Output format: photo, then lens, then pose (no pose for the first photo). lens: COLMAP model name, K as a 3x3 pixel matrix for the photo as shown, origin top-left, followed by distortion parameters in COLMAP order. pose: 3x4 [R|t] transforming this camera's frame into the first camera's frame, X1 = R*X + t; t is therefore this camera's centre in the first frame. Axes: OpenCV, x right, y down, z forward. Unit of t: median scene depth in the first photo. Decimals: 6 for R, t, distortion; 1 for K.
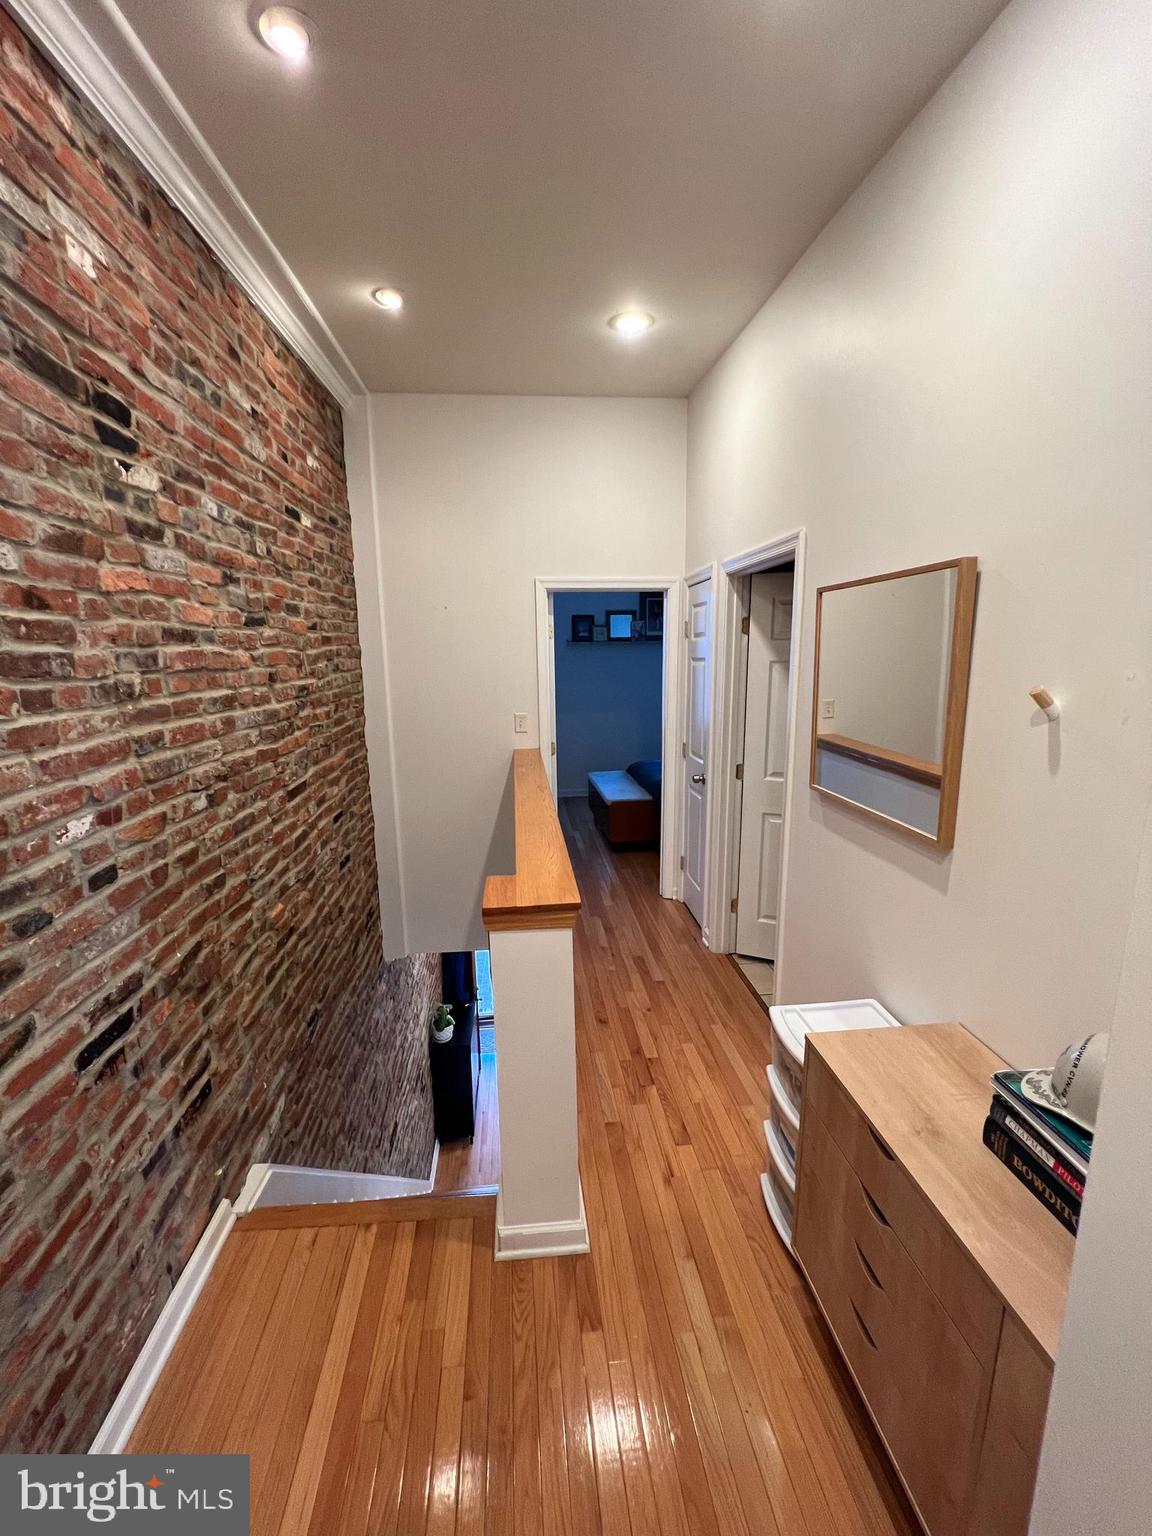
lens RADIAL K [[622.4, 0, 576.0], [0, 622.4, 768.0], [0, 0, 1]] dist [-0.001791, 0.002364]
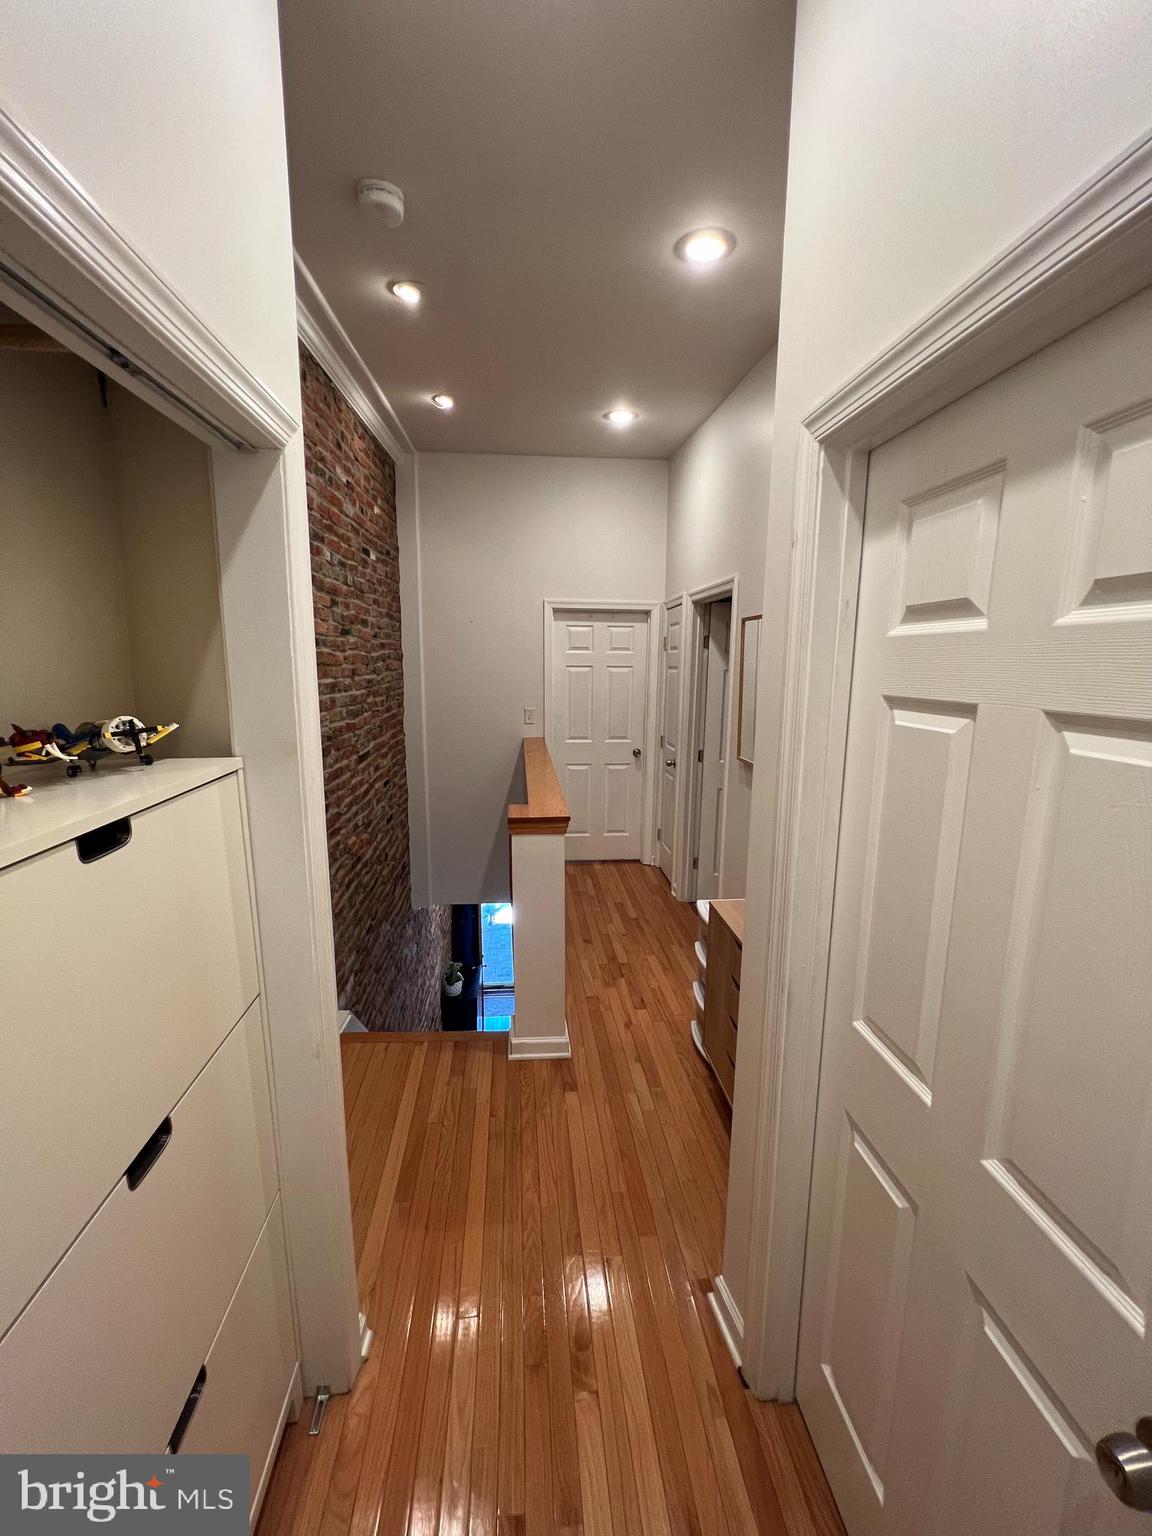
lens RADIAL K [[622.4, 0, 576.0], [0, 622.4, 768.0], [0, 0, 1]] dist [-0.001791, 0.002364]
pose [[0.999717, 0.023666, -0.002598, 0.015367], [-0.023702, 0.999614, -0.014498, 0.075524], [0.002254, 0.014556, 0.999892, -0.376862]]
